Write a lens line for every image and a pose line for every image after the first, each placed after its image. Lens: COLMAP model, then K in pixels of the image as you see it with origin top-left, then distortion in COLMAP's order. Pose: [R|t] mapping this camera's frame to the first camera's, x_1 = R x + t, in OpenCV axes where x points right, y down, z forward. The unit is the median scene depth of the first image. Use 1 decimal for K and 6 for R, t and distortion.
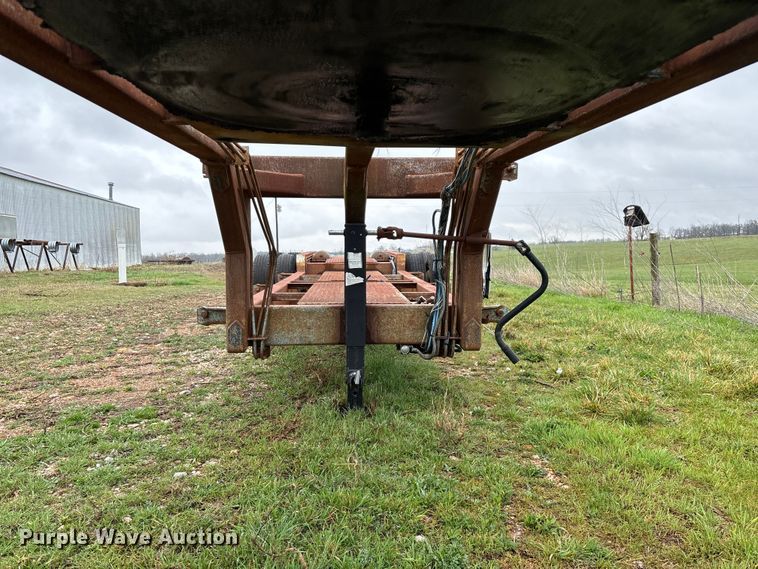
lens RADIAL K [[566.5, 0, 379.4], [0, 566.5, 288.0], [0, 0, 1]] dist [0.064395, -0.062528]
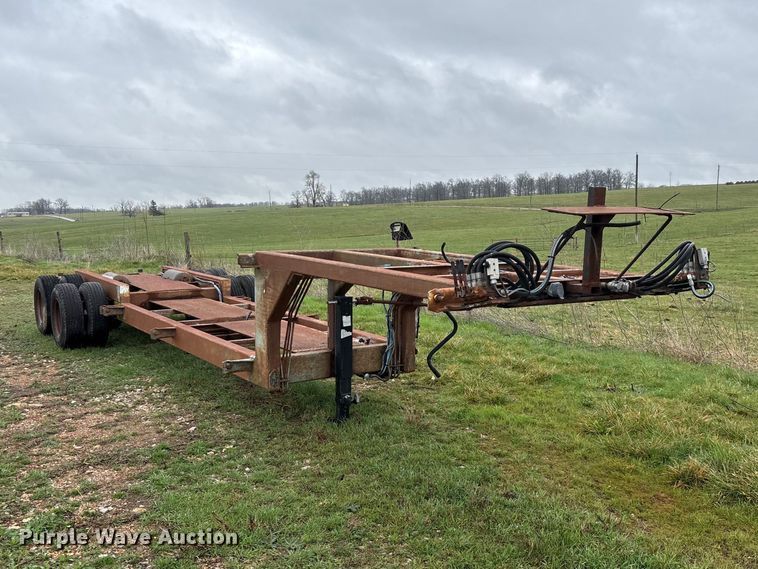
lens RADIAL K [[753.6, 0, 389.8], [0, 753.6, 284.6], [0, 0, 1]] dist [0.097517, 0.004380]
pose [[0.860073, -0.045856, 0.508105, -0.933853], [0.032686, 0.998859, 0.034818, -0.206111], [-0.509122, -0.013339, 0.860591, -0.762157]]
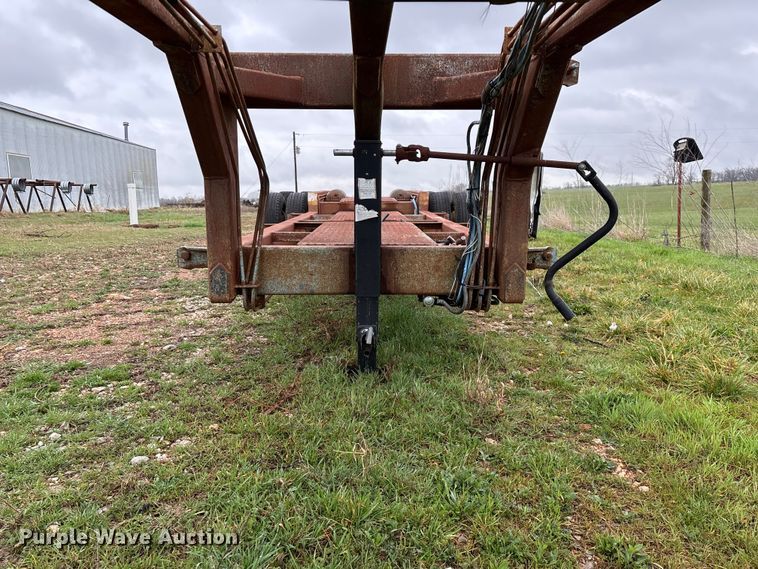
lens RADIAL K [[566.5, 0, 379.4], [0, 566.5, 288.0], [0, 0, 1]] dist [0.064395, -0.062528]
pose [[0.999325, 0.008869, -0.035656, 0.003212], [-0.005414, 0.995384, 0.095824, 0.012901], [0.036341, -0.095566, 0.994759, 0.197136]]
